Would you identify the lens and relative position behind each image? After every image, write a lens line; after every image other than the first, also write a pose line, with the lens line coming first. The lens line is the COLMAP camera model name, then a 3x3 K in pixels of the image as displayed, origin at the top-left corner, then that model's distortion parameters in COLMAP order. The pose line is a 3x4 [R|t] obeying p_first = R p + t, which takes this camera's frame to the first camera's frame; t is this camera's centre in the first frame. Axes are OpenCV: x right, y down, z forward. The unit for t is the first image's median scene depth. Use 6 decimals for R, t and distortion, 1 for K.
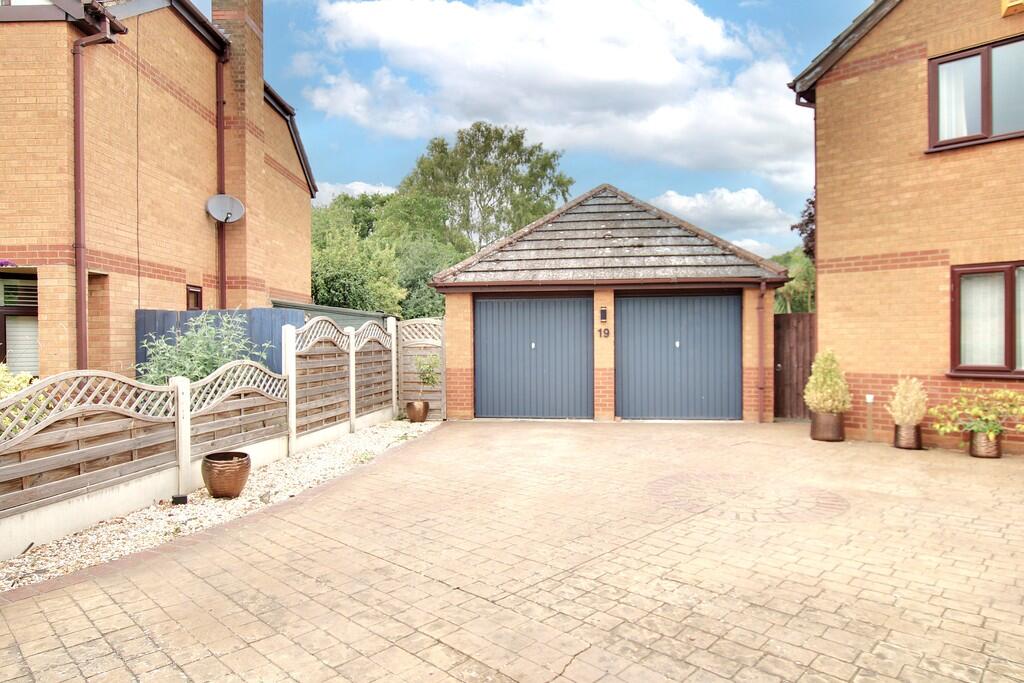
lens RADIAL K [[610.8, 0, 513.3], [0, 610.8, 343.0], [0, 0, 1]] dist [-0.025713, 0.004458]
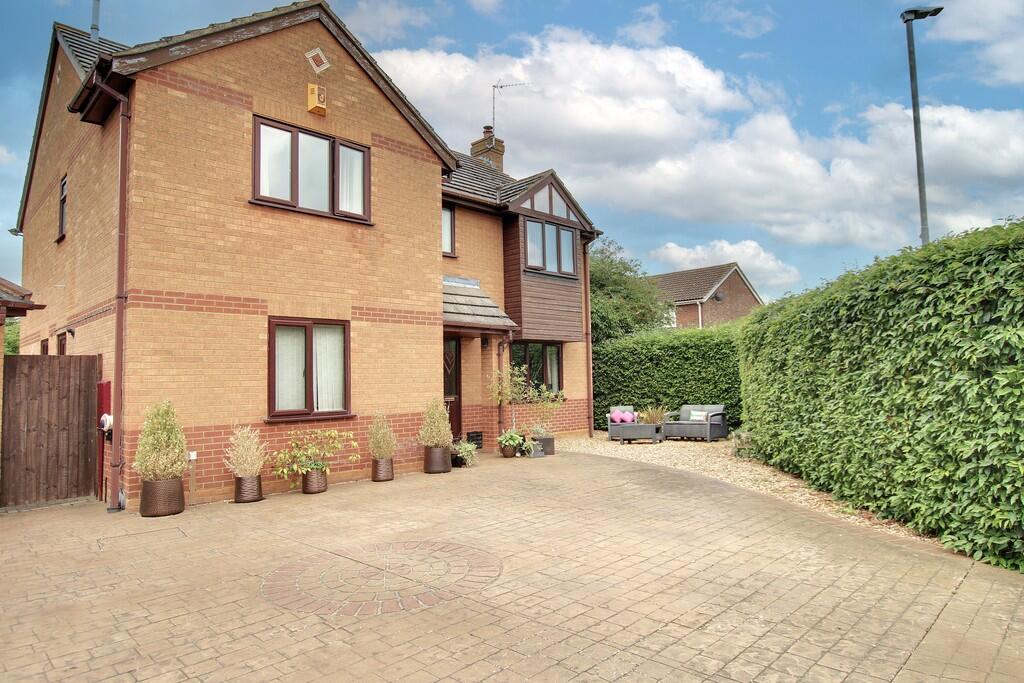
lens RADIAL K [[610.9, 0, 514.5], [0, 610.9, 342.5], [0, 0, 1]] dist [-0.025073, 0.004256]
pose [[0.018047, 0.068523, 0.997486, -0.300399], [0.031281, 0.997122, -0.069064, 0.003876], [-0.999348, 0.032449, 0.015852, 0.533026]]
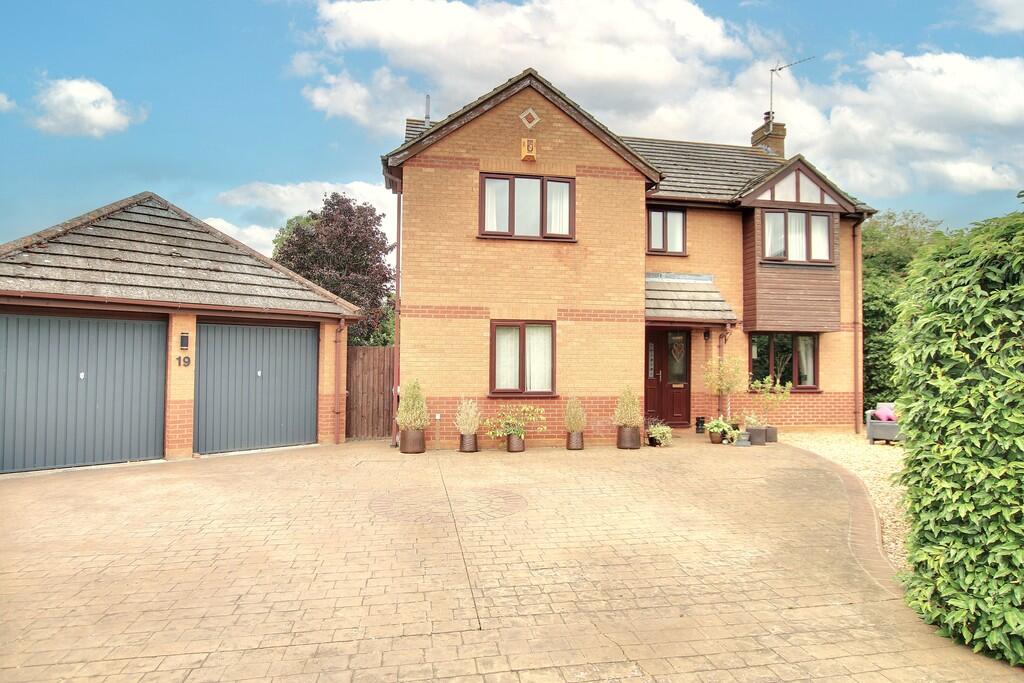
lens RADIAL K [[579.6, 0, 512.5], [0, 579.6, 341.4], [0, 0, 1]] dist [-0.029507, 0.004730]
pose [[0.600208, 0.039016, 0.798892, -0.322249], [-0.005302, 0.998982, -0.044805, -0.014148], [-0.799827, 0.022657, 0.599803, 0.129829]]
